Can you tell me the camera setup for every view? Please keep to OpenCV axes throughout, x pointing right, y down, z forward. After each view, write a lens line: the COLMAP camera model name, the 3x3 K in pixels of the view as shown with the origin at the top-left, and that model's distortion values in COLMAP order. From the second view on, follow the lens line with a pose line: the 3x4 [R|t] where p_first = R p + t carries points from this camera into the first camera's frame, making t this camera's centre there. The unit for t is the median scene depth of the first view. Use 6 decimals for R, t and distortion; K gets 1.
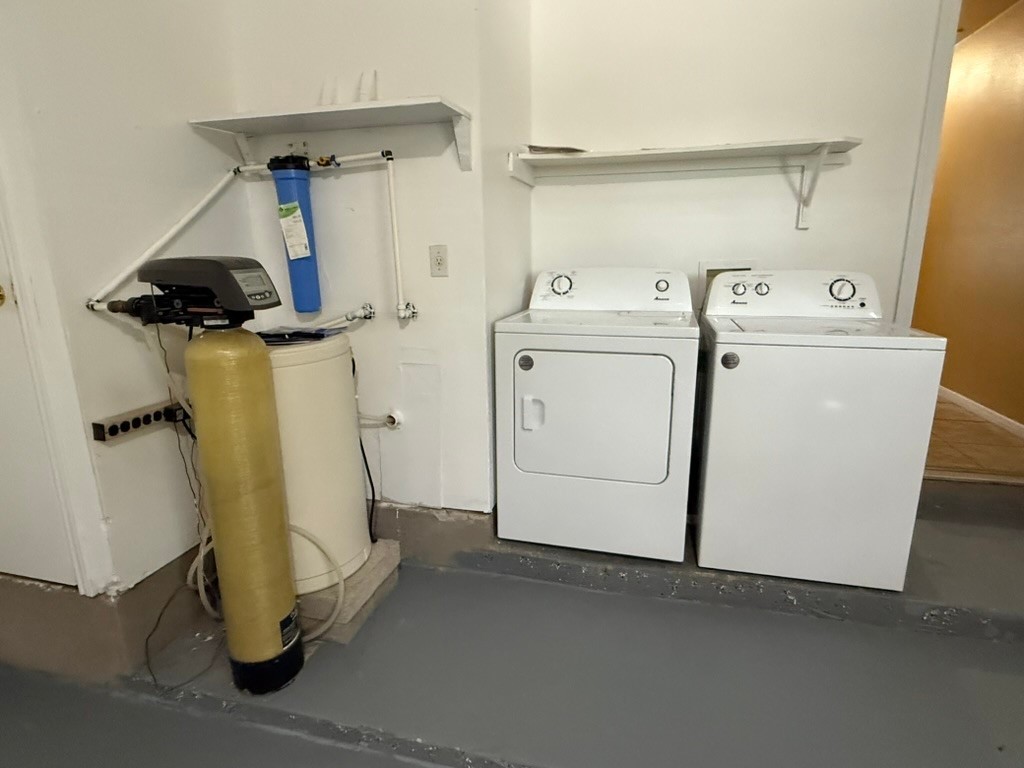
lens RADIAL K [[567.6, 0, 508.7], [0, 567.6, 383.4], [0, 0, 1]] dist [0.000582, -0.000936]
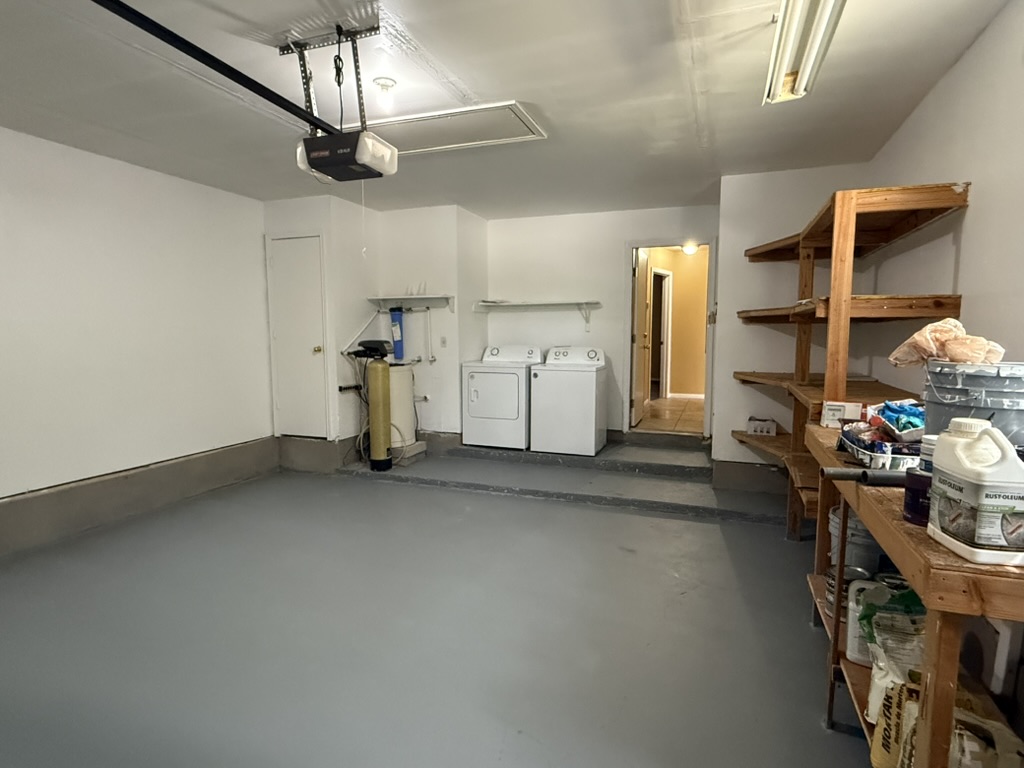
lens RADIAL K [[567.6, 0, 512.9], [0, 567.6, 389.1], [0, 0, 1]] dist [0.000582, -0.000936]
pose [[0.994769, 0.020666, -0.100036, 0.532746], [-0.033505, 0.991154, -0.128418, 0.392329], [0.096497, 0.131098, 0.986662, -1.833902]]
